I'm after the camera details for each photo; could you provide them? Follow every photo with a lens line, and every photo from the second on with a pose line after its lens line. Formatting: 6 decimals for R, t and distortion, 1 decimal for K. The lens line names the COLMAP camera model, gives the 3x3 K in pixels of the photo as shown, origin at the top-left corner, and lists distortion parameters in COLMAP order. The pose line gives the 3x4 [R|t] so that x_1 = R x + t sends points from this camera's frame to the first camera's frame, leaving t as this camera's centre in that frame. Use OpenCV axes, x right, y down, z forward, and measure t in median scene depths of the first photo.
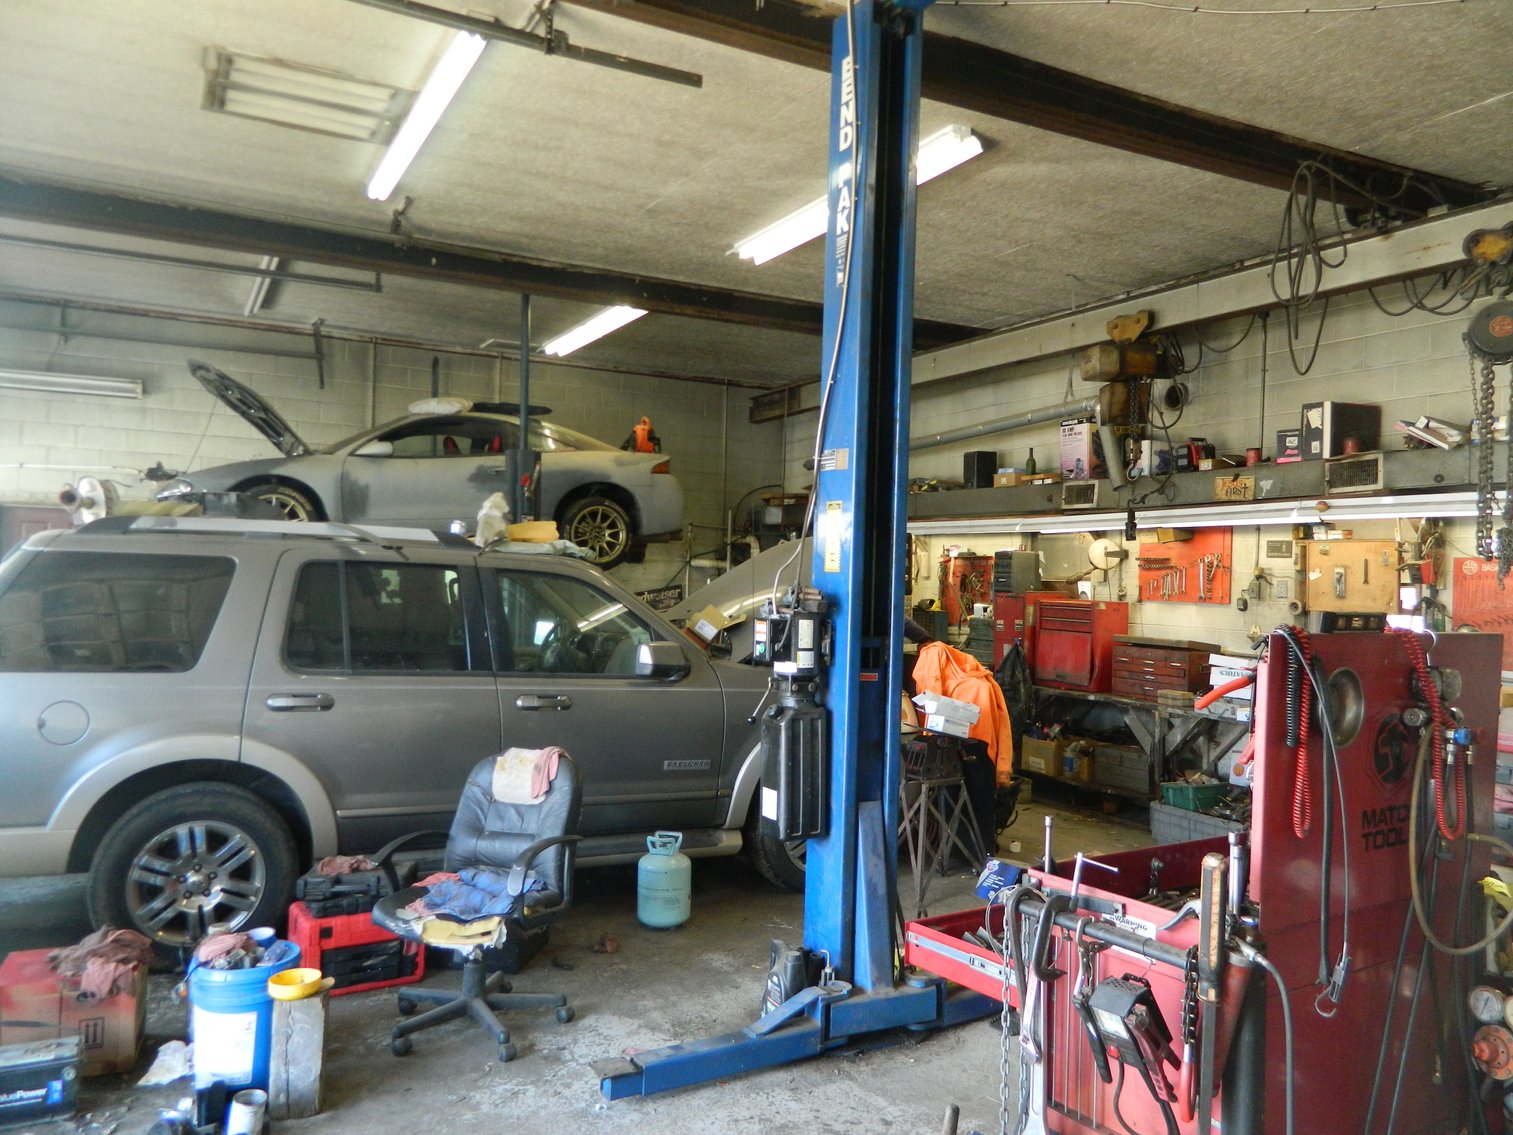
lens RADIAL K [[1158.1, 0, 752.8], [0, 1158.1, 556.7], [0, 0, 1]] dist [0.035621, -0.008983]
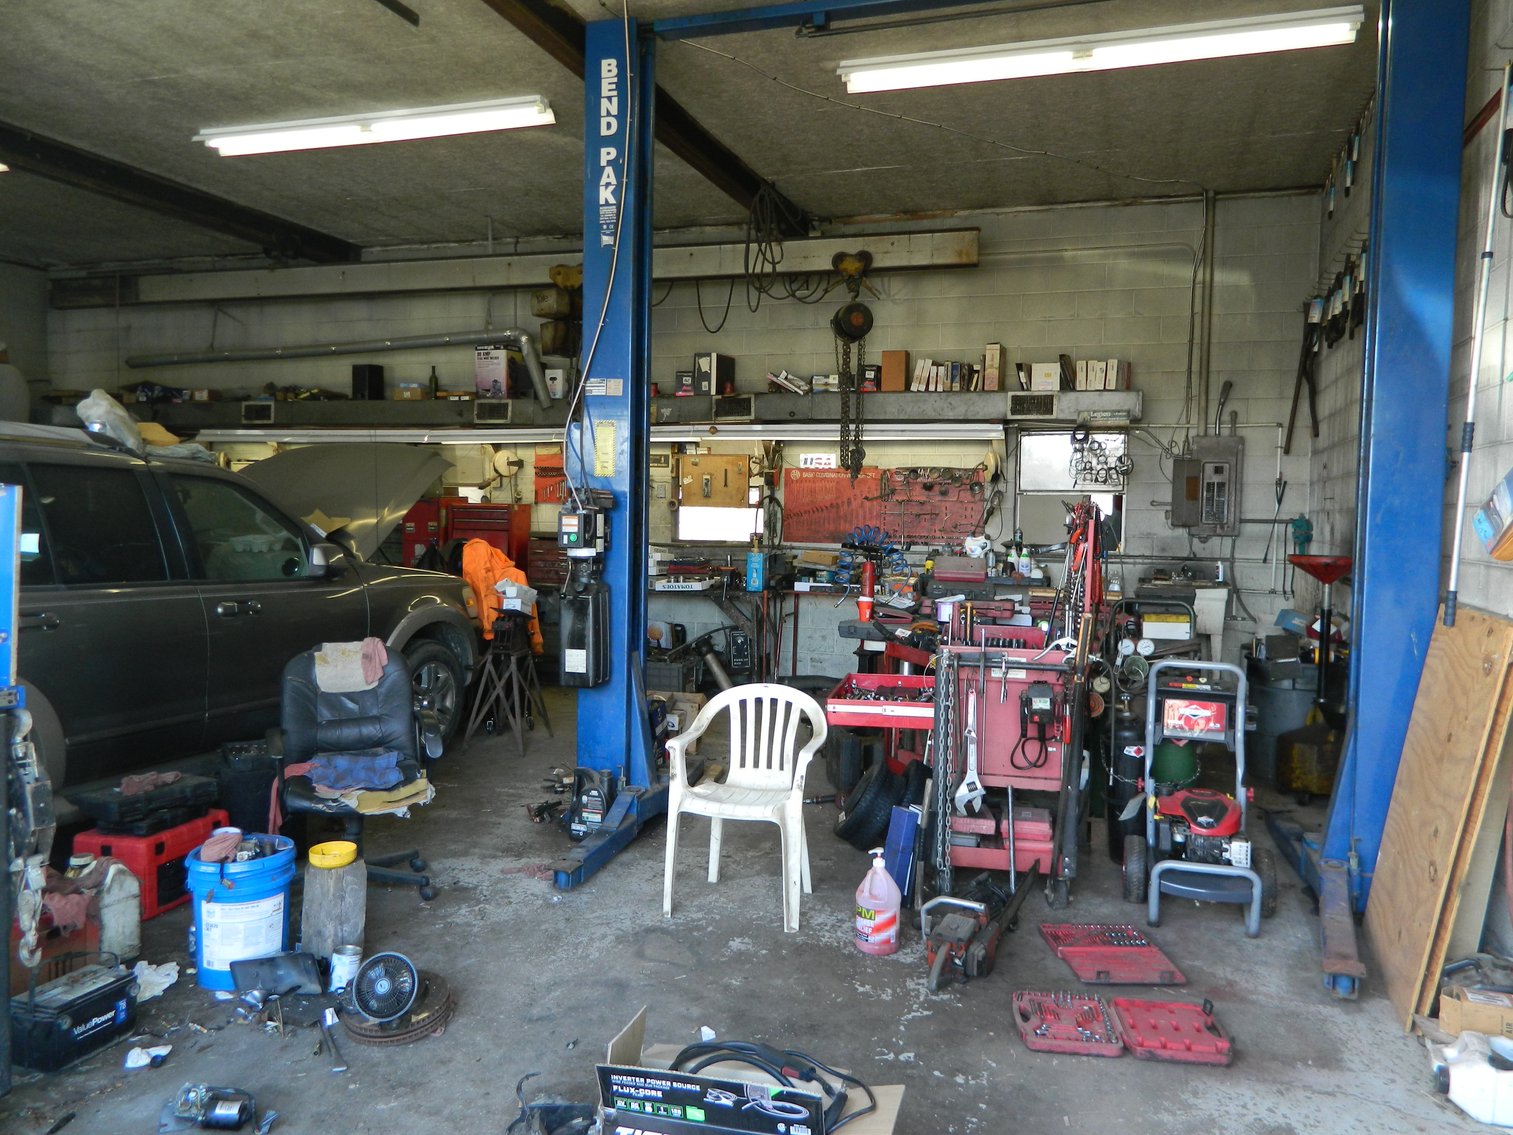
lens RADIAL K [[1158.1, 0, 752.8], [0, 1158.1, 556.7], [0, 0, 1]] dist [0.035621, -0.008983]
pose [[0.716631, -0.047410, 0.695839, -0.430852], [-0.006832, 0.997162, 0.074977, 0.002898], [-0.697419, -0.058484, 0.714274, -0.014596]]
